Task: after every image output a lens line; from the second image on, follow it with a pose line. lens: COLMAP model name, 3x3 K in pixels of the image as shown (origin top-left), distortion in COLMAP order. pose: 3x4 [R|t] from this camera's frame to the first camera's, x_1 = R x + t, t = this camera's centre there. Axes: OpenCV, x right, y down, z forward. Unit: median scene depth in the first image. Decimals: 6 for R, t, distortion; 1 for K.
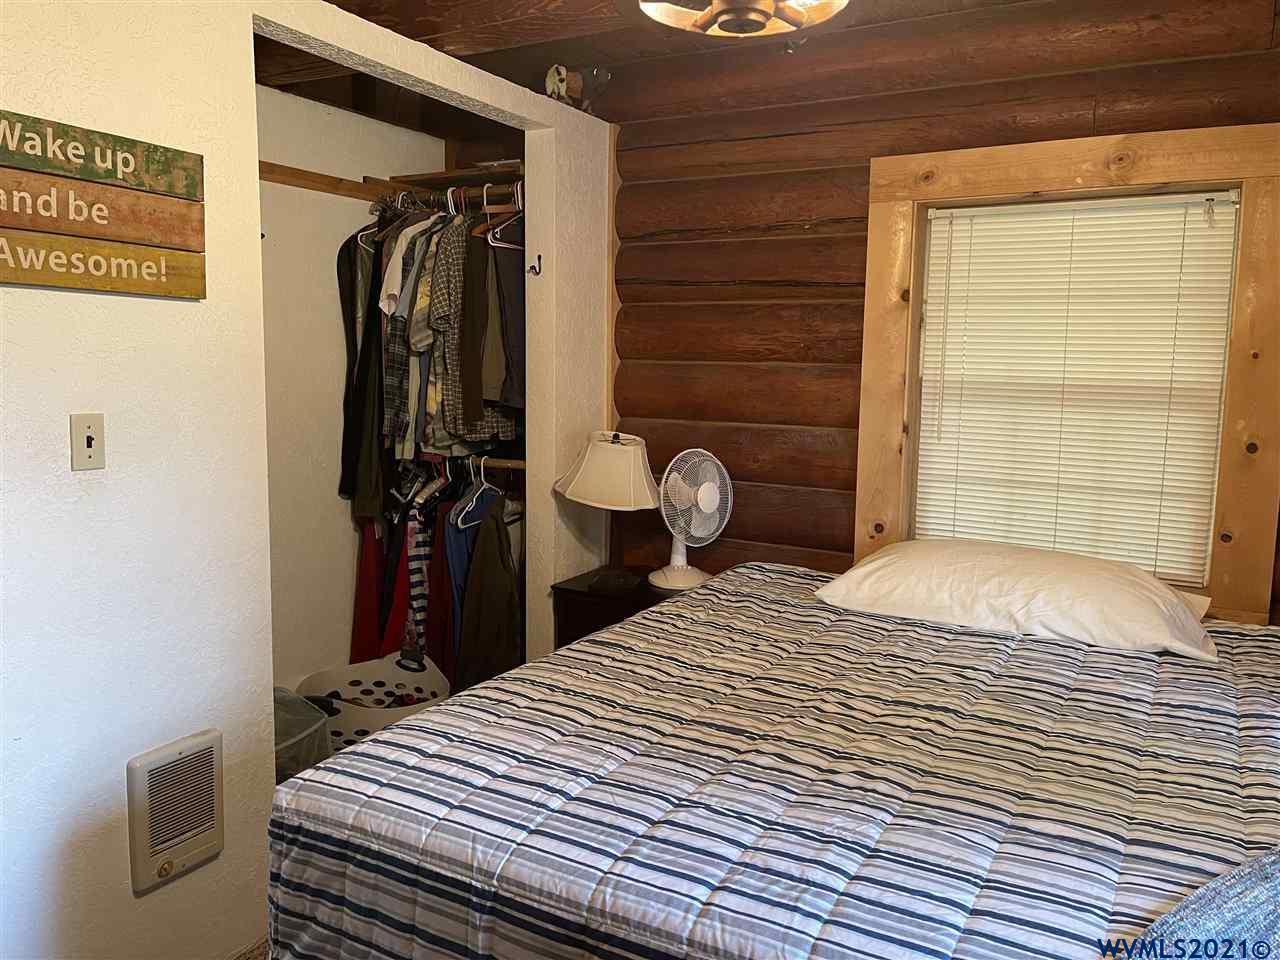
lens RADIAL K [[961.3, 0, 637.2], [0, 961.3, 482.3], [0, 0, 1]] dist [0.104381, -0.140366]
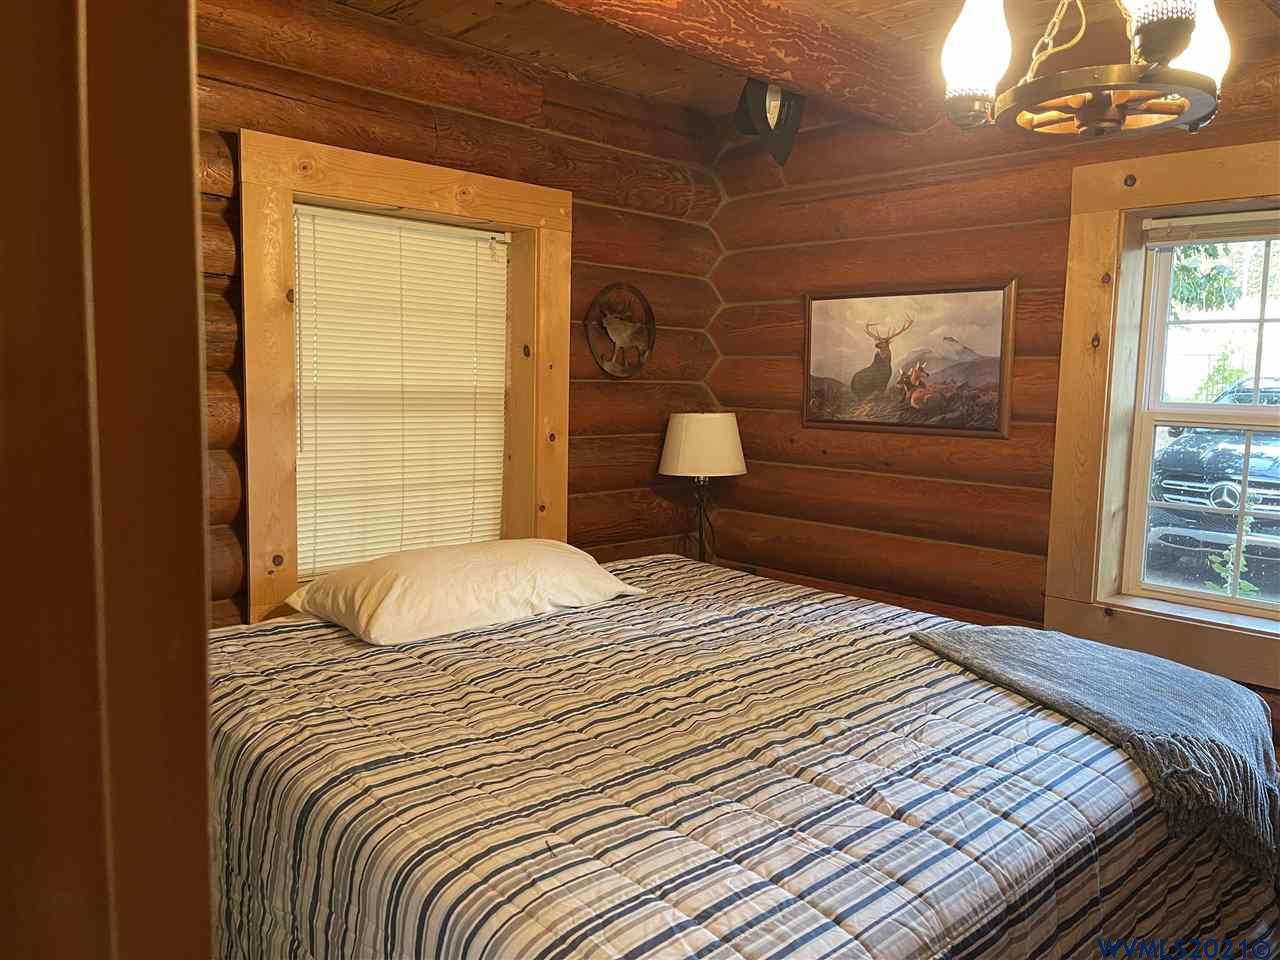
lens RADIAL K [[961.3, 0, 637.2], [0, 961.3, 482.3], [0, 0, 1]] dist [0.104381, -0.140366]
pose [[0.295264, -0.115040, 0.948465, -0.716090], [0.109244, 0.990279, 0.086103, -0.092855], [-0.949150, 0.078191, 0.304961, 0.637394]]
